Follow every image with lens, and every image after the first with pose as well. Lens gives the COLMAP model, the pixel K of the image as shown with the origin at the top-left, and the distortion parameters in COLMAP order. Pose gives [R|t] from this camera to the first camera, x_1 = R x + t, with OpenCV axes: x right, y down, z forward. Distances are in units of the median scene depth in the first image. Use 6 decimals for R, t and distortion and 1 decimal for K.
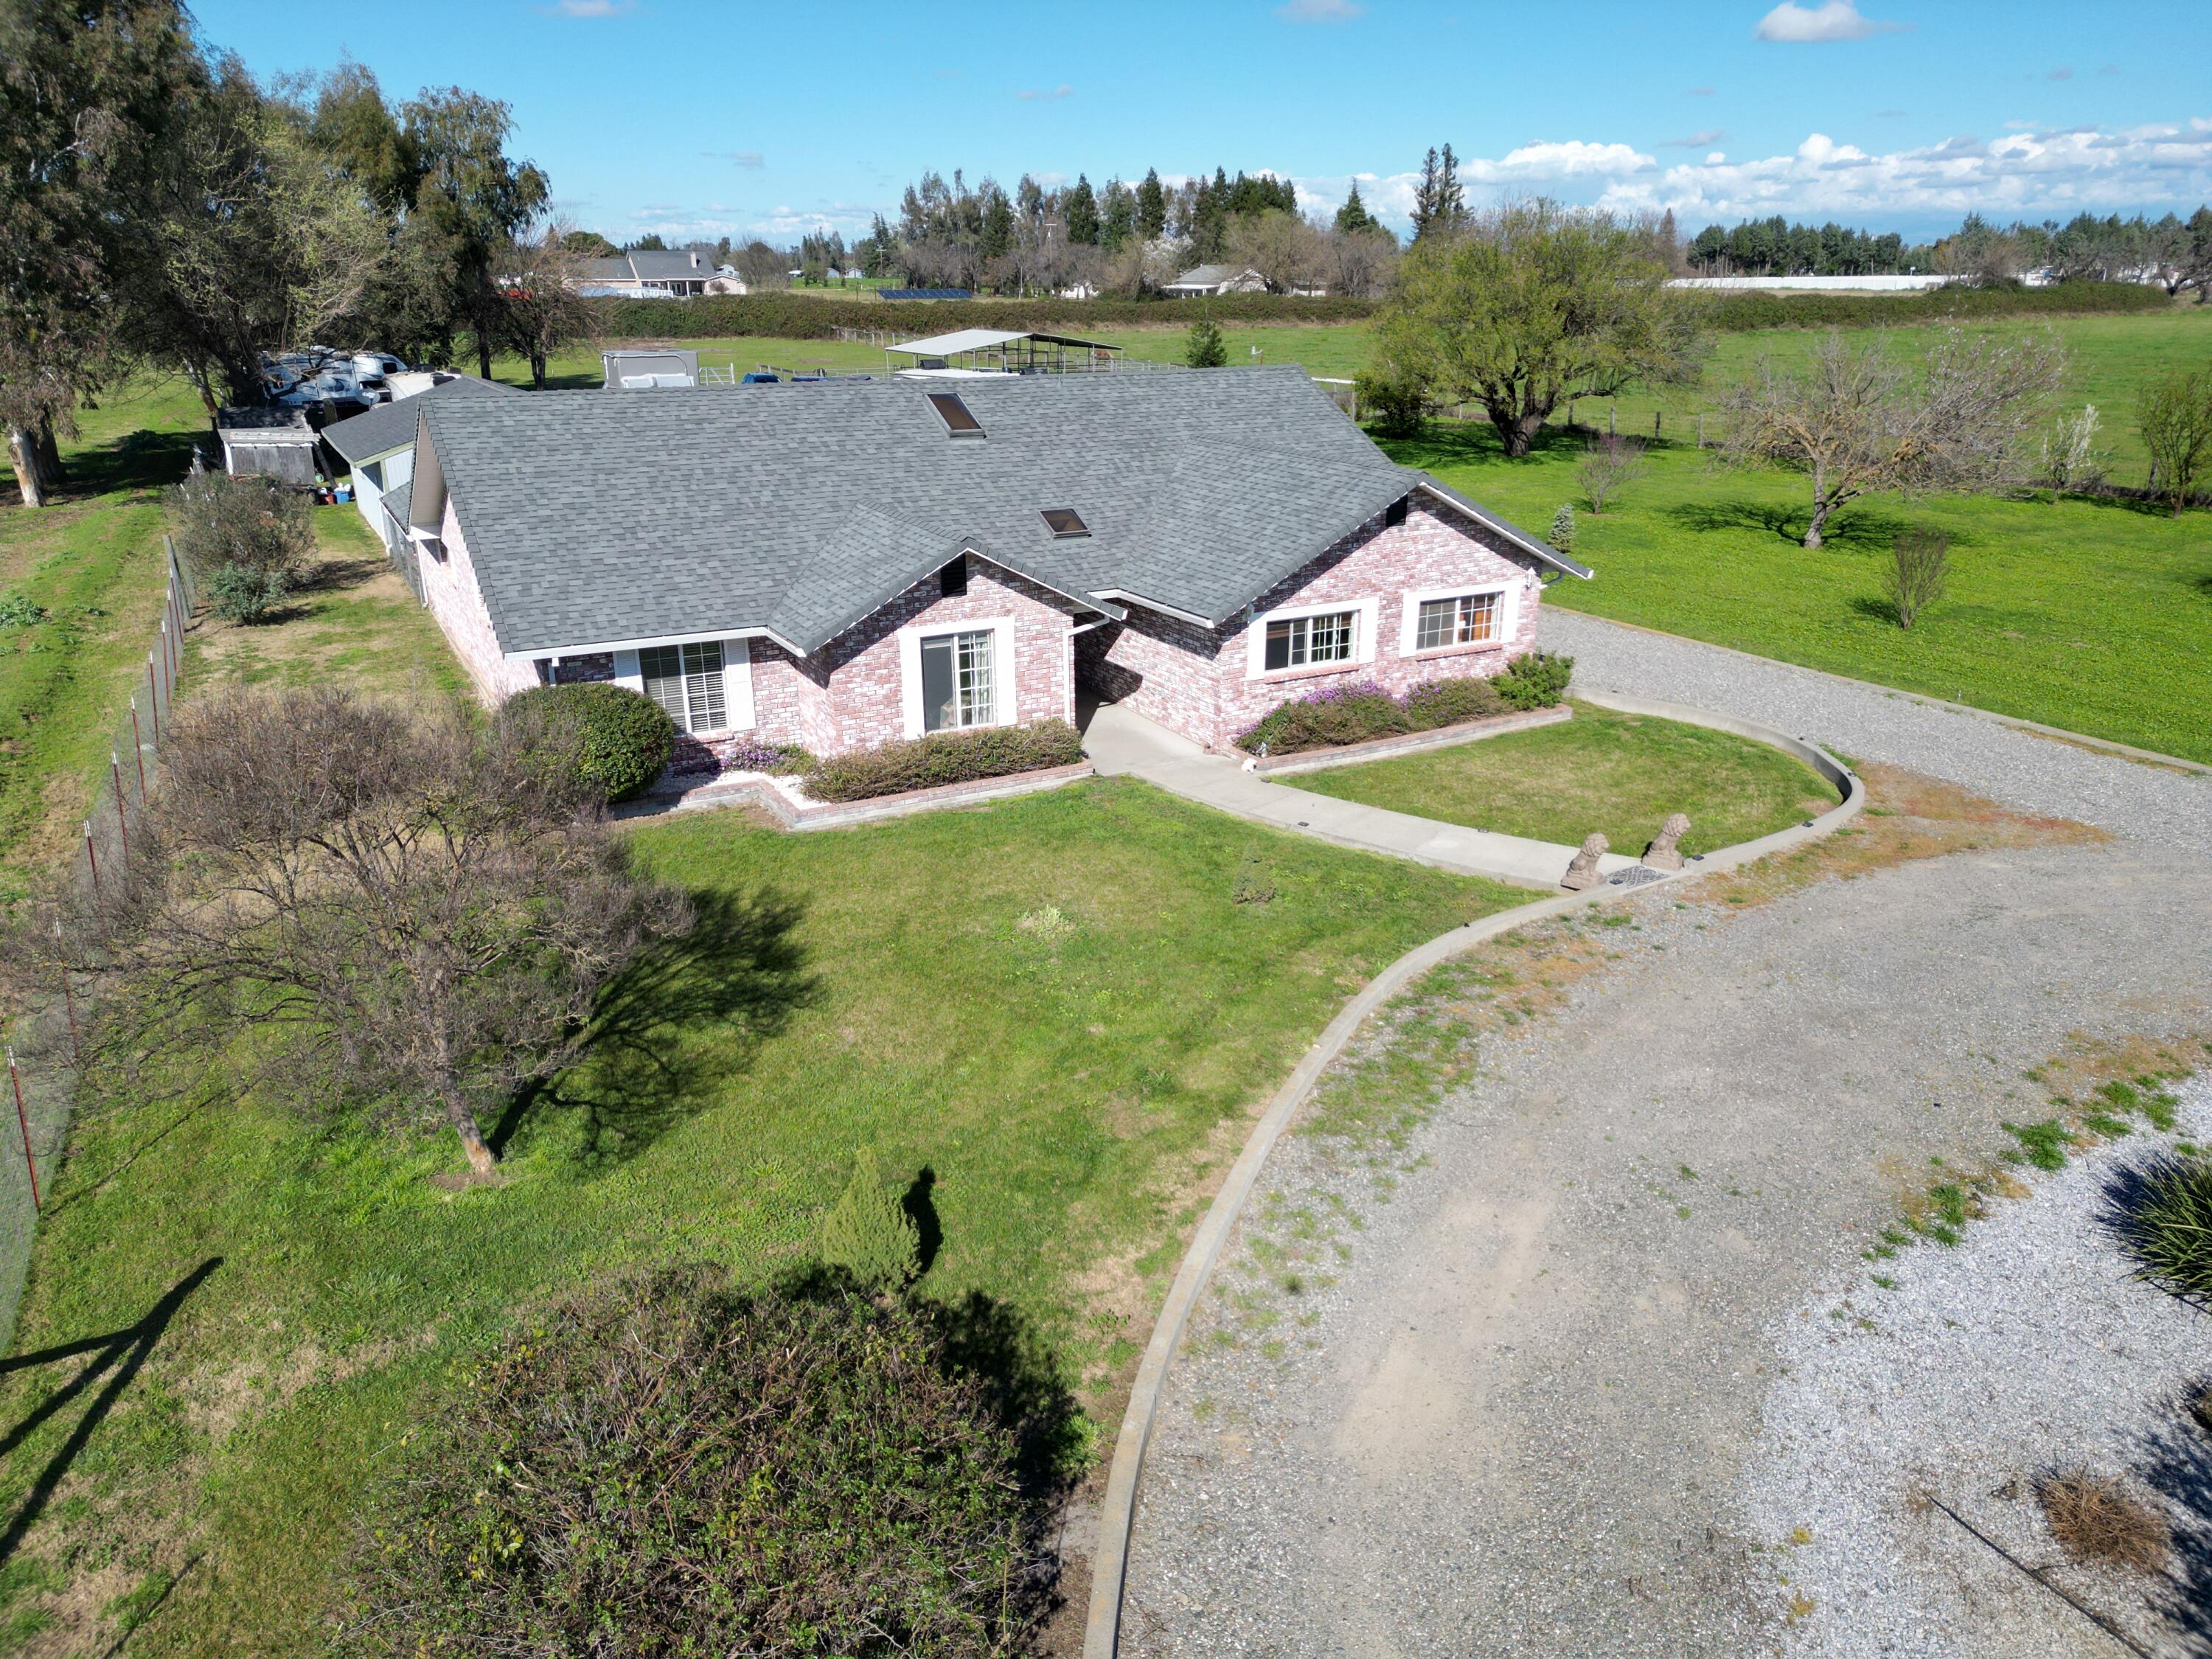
lens RADIAL K [[1552.2, 0, 1108.0], [0, 1552.2, 812.5], [0, 0, 1]] dist [0.082591, -0.086144]
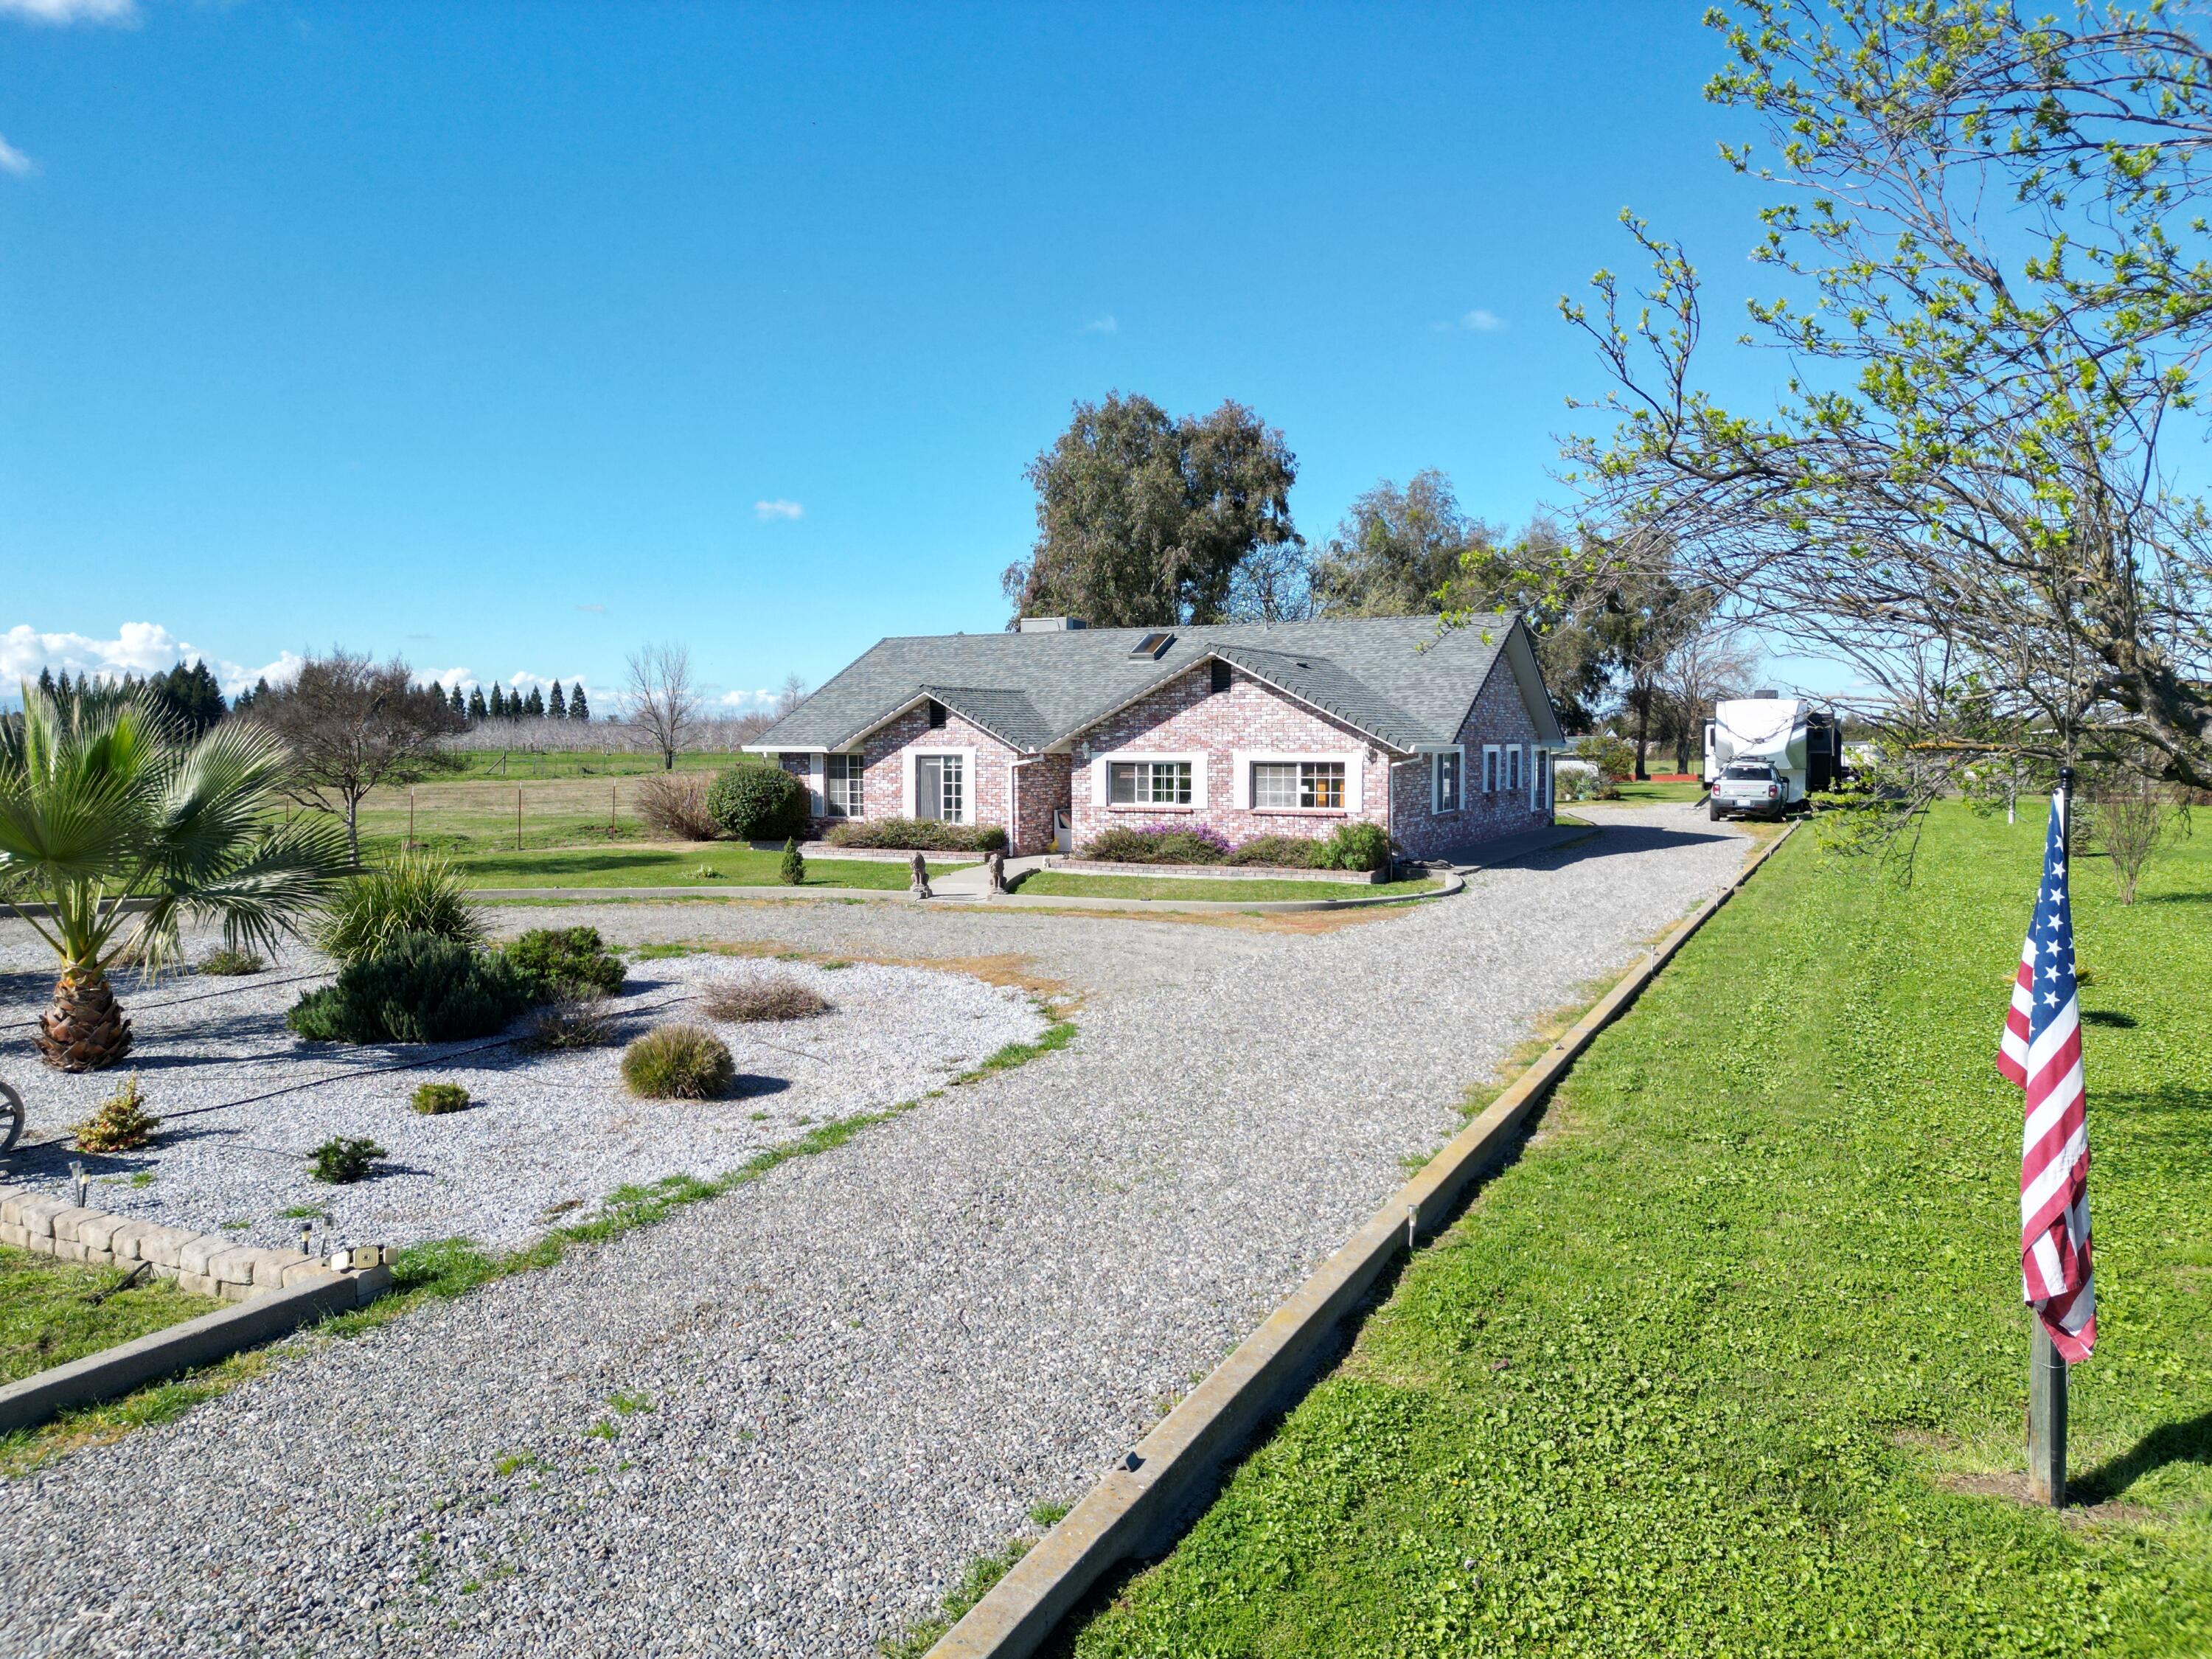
lens RADIAL K [[1577.9, 0, 1106.0], [0, 1577.9, 829.5], [0, 0, 1]] dist [-0.044580, 0.049685]
pose [[0.566144, 0.045960, -0.823024, 1.136549], [-0.273673, 0.952291, -0.135076, 0.101098], [0.777550, 0.301712, 0.551712, 0.308351]]
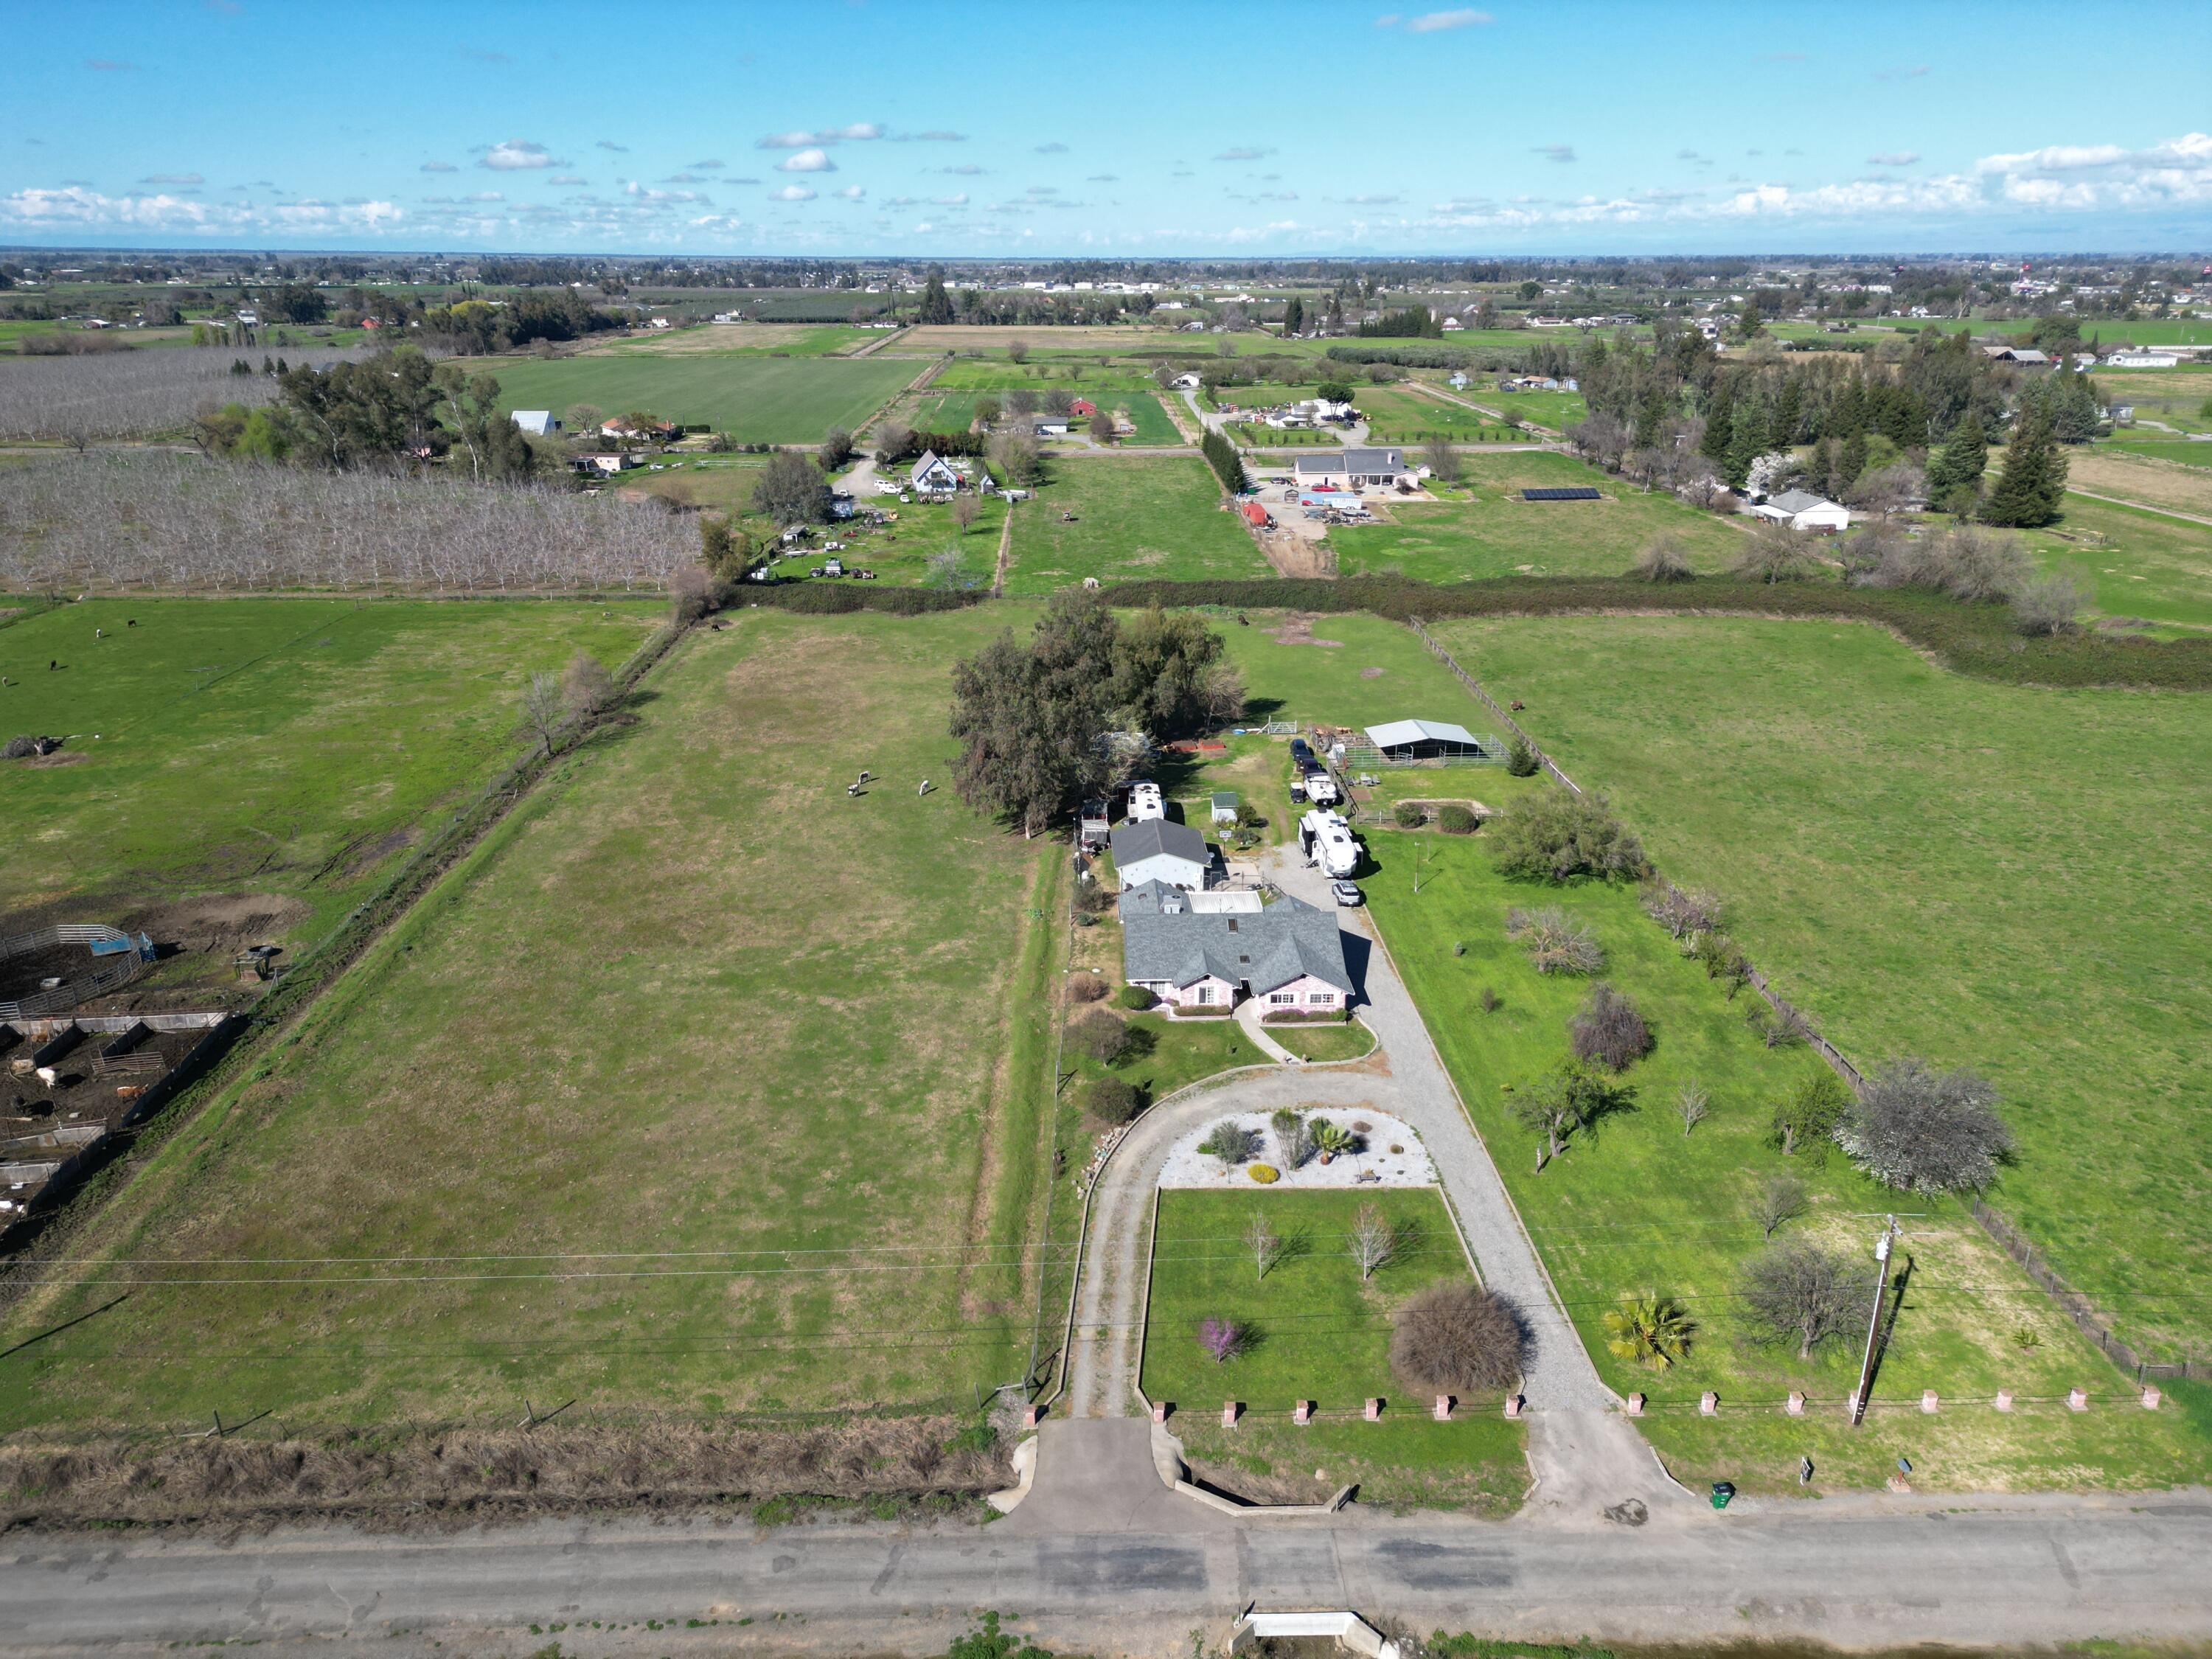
lens RADIAL K [[1550.2, 0, 1106.0], [0, 1550.2, 829.5], [0, 0, 1]] dist [0.068237, -0.057883]
pose [[0.890853, 0.156250, -0.426576, 1.598628], [-0.148755, 0.987554, 0.051073, -0.787605], [0.429247, 0.017957, 0.903008, -3.533559]]
